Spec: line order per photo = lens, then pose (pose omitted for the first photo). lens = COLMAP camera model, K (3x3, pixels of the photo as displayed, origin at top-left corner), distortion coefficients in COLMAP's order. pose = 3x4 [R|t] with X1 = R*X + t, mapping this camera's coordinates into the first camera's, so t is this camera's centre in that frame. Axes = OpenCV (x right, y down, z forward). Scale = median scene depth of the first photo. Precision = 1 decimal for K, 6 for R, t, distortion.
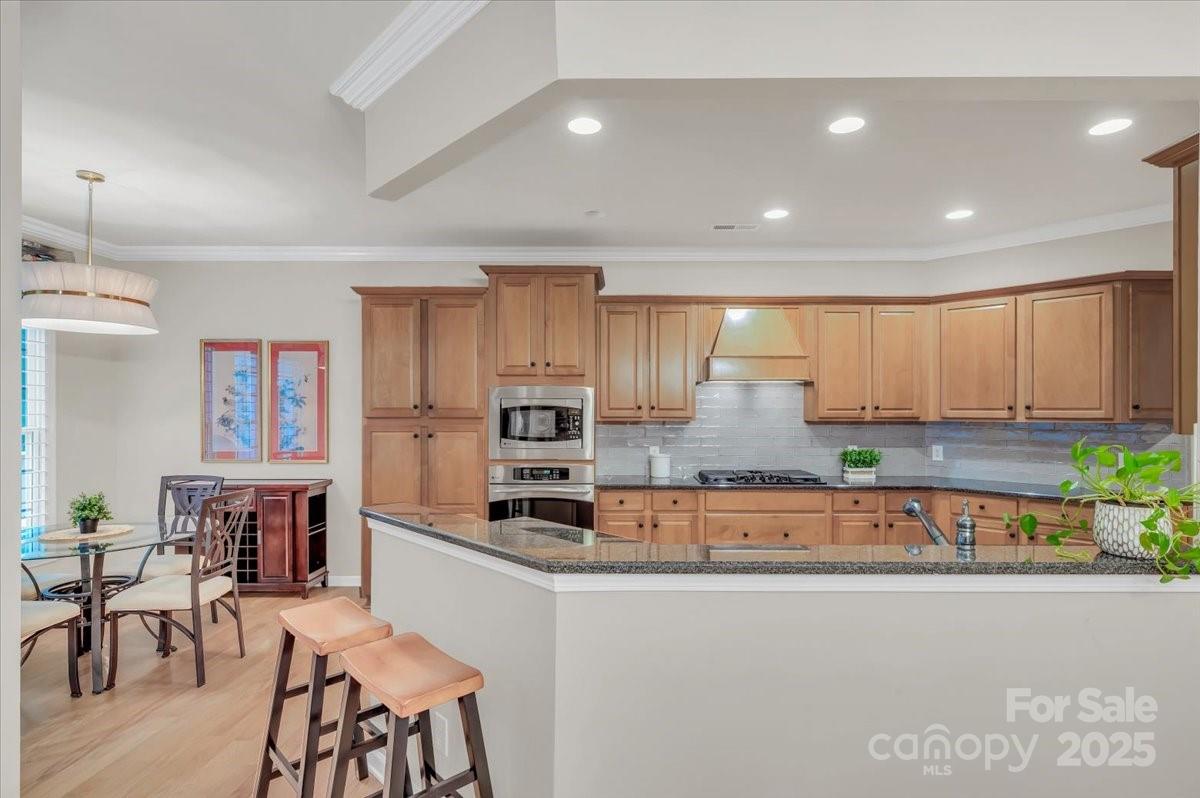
lens RADIAL K [[580.4, 0, 606.5], [0, 580.4, 400.2], [0, 0, 1]] dist [0.005112, 0.000665]
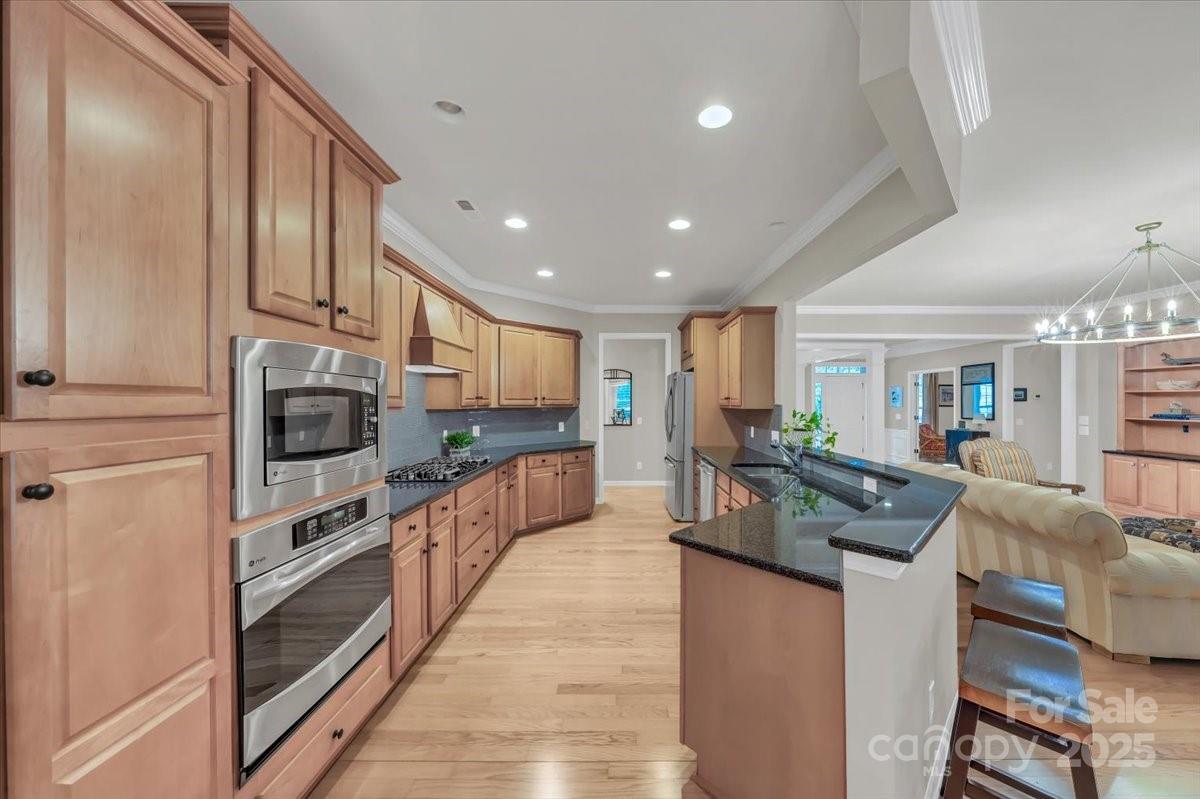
lens RADIAL K [[423.9, 0, 609.6], [0, 423.9, 402.9], [0, 0, 1]] dist [-0.003063, 0.000322]
pose [[0.005193, -0.001938, 0.999985, -0.480106], [-0.017471, 0.999845, 0.002028, 0.018287], [-0.999834, -0.017481, 0.005158, 0.750912]]
